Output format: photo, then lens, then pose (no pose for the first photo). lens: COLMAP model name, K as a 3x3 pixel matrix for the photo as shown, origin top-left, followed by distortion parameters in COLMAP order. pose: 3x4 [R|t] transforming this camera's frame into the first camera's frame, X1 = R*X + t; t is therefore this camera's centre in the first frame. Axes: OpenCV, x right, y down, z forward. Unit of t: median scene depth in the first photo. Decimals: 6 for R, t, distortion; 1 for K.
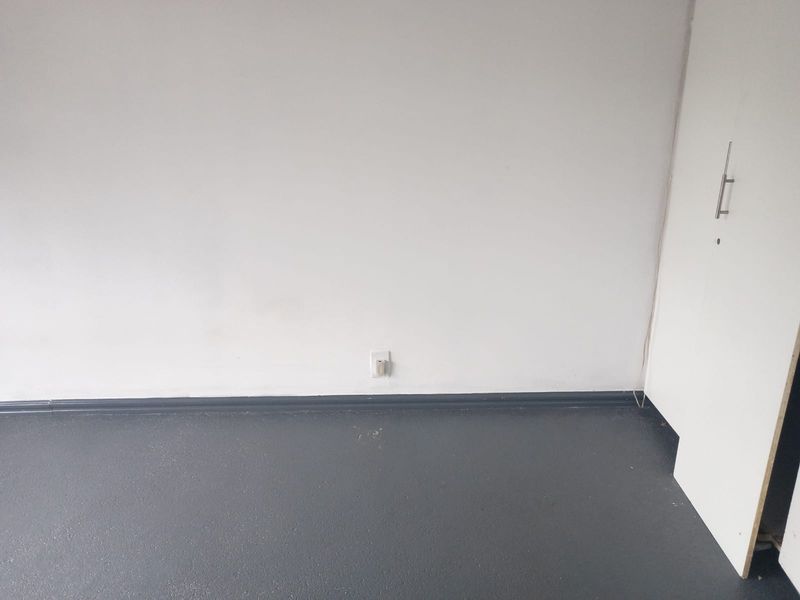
lens RADIAL K [[611.6, 0, 400.0], [0, 611.6, 300.0], [0, 0, 1]] dist [0.030167, 0.001351]
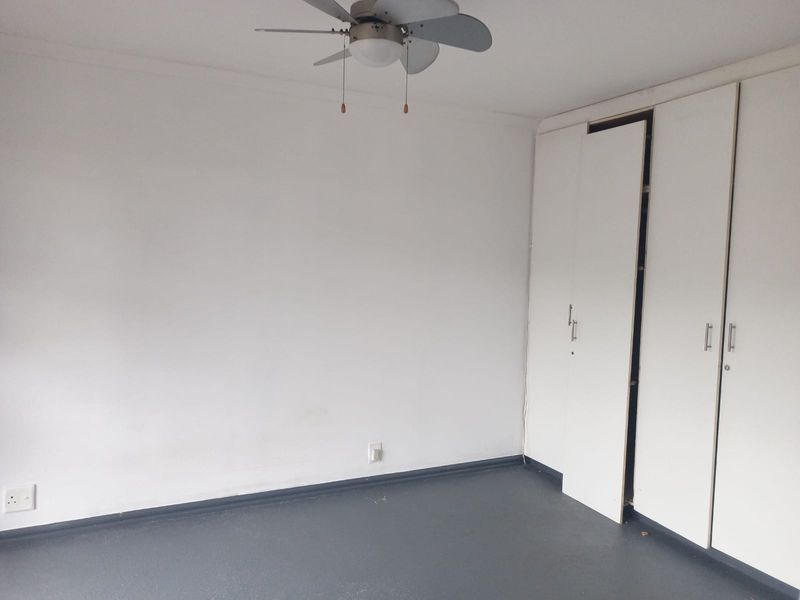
lens RADIAL K [[611.6, 0, 400.0], [0, 611.6, 300.0], [0, 0, 1]] dist [0.030167, 0.001351]
pose [[0.892813, 0.011008, 0.450293, -0.632573], [0.108365, 0.965090, -0.238452, 0.108750], [-0.437198, 0.261689, 0.860452, -0.356059]]
